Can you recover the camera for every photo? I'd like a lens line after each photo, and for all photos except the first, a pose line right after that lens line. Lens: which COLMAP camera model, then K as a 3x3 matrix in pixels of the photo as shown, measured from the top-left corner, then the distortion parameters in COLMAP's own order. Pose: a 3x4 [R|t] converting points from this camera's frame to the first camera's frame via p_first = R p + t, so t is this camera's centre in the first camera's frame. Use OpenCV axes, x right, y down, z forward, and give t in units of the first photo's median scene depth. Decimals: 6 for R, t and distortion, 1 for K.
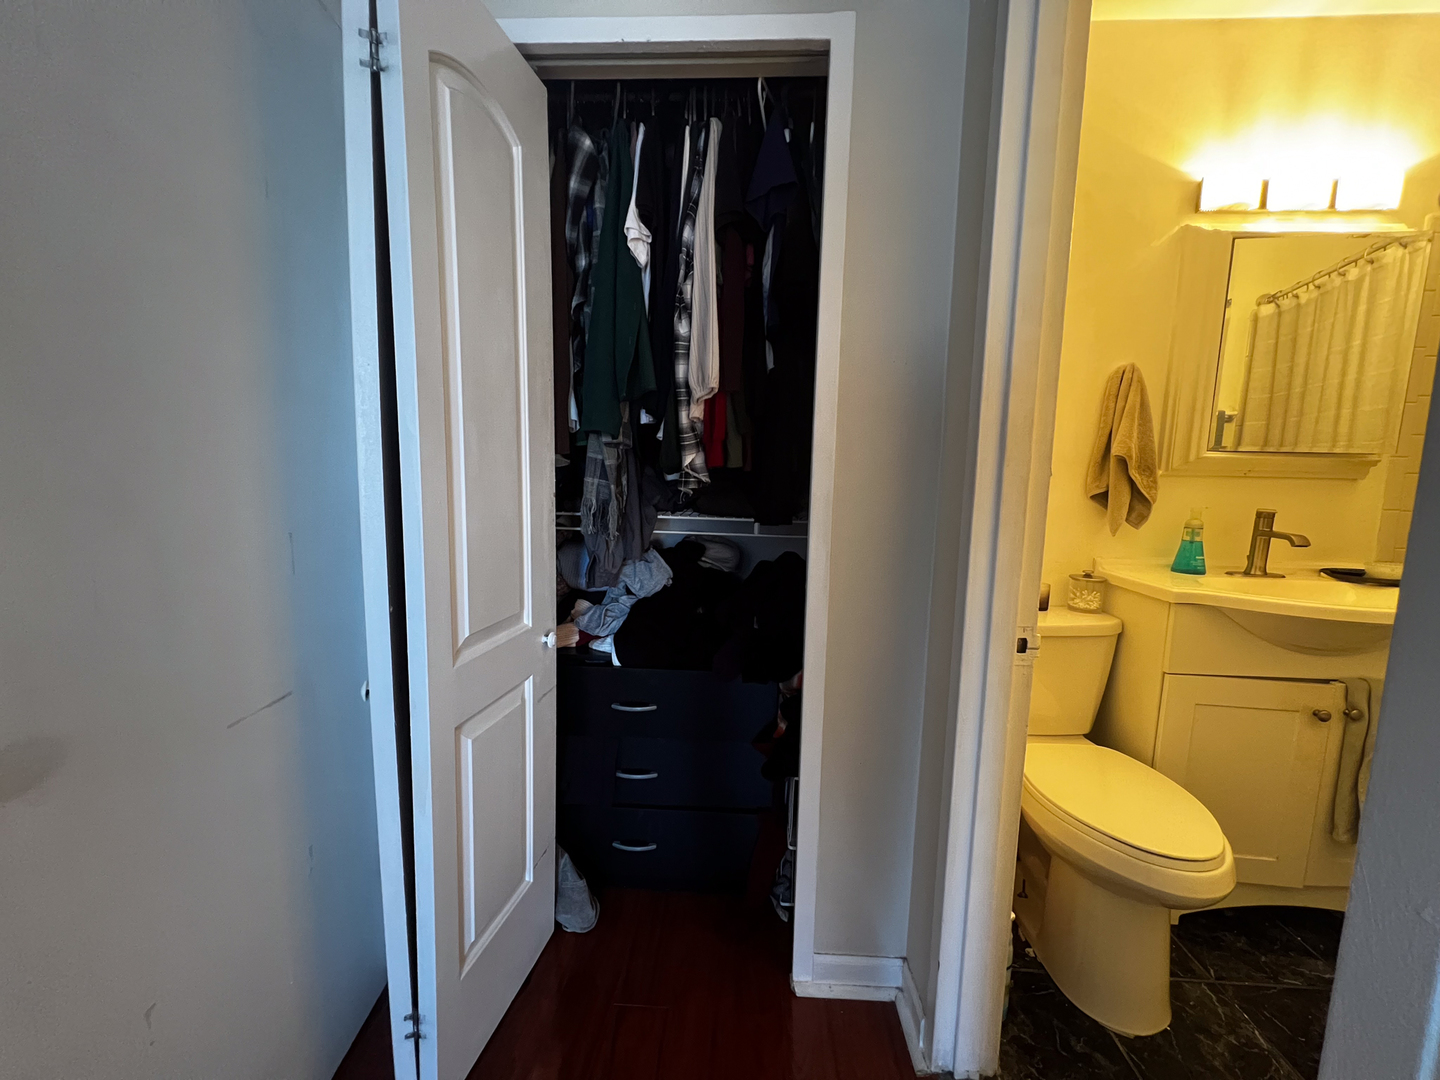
lens RADIAL K [[575.6, 0, 717.6], [0, 575.6, 538.3], [0, 0, 1]] dist [-0.005004, 0.001226]
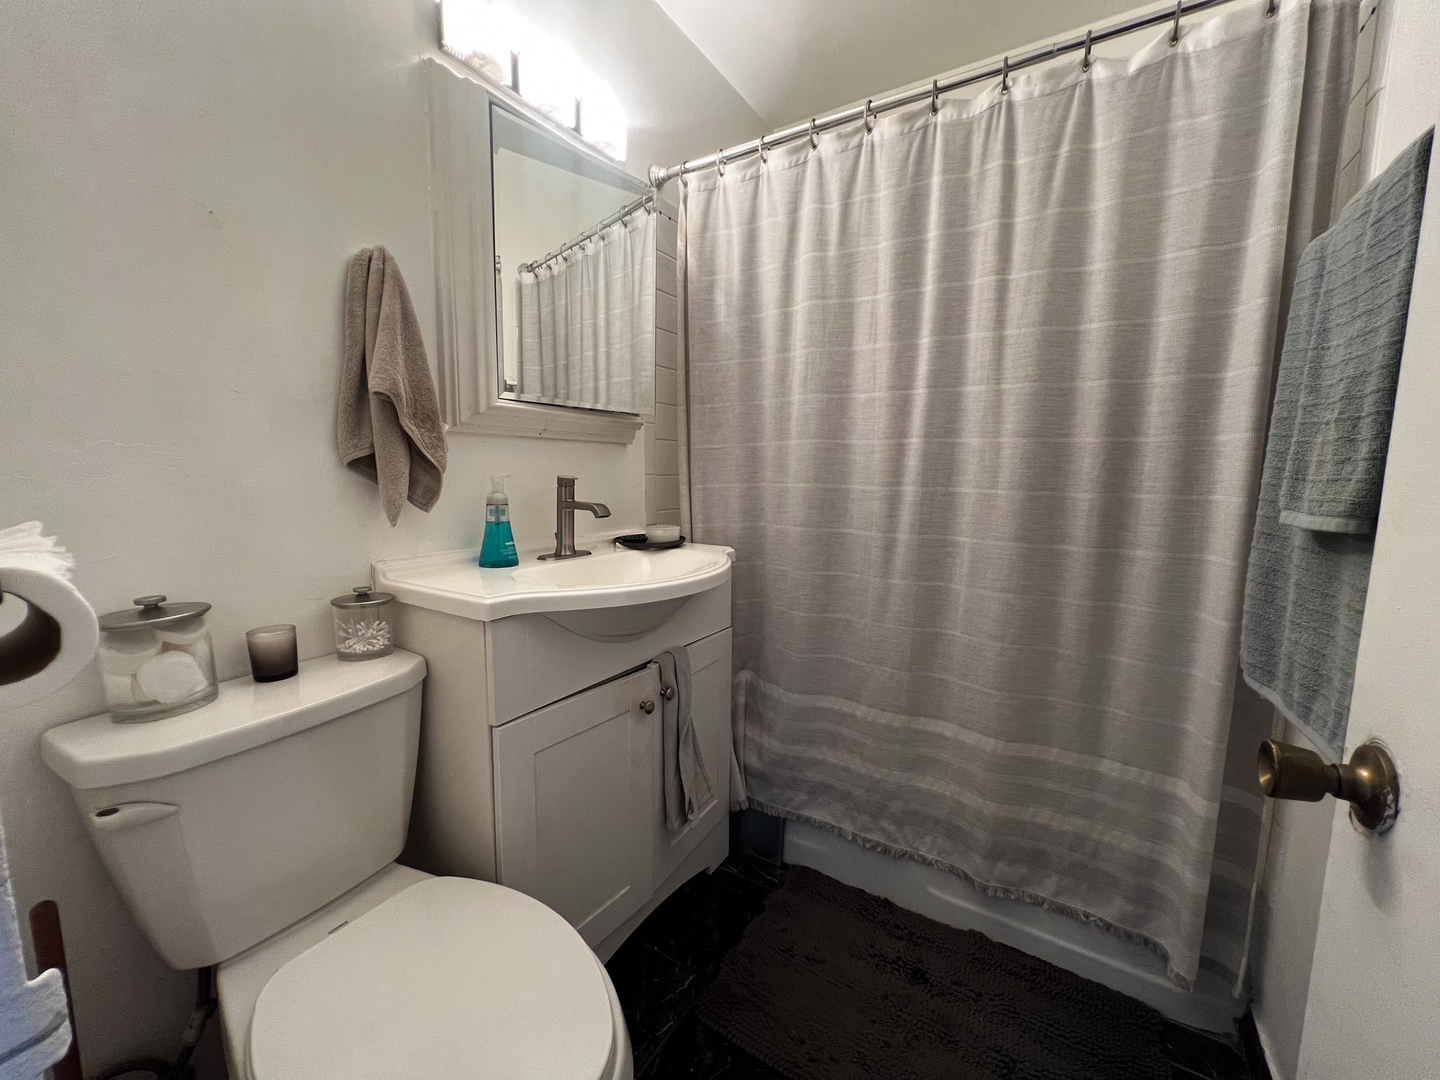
lens RADIAL K [[575.6, 0, 719.5], [0, 575.6, 541.3], [0, 0, 1]] dist [-0.005004, 0.001226]
pose [[0.480482, -0.122608, 0.868392, 0.320720], [0.102769, 0.991229, 0.083090, -0.003062], [-0.870963, 0.049320, 0.488868, 0.394202]]
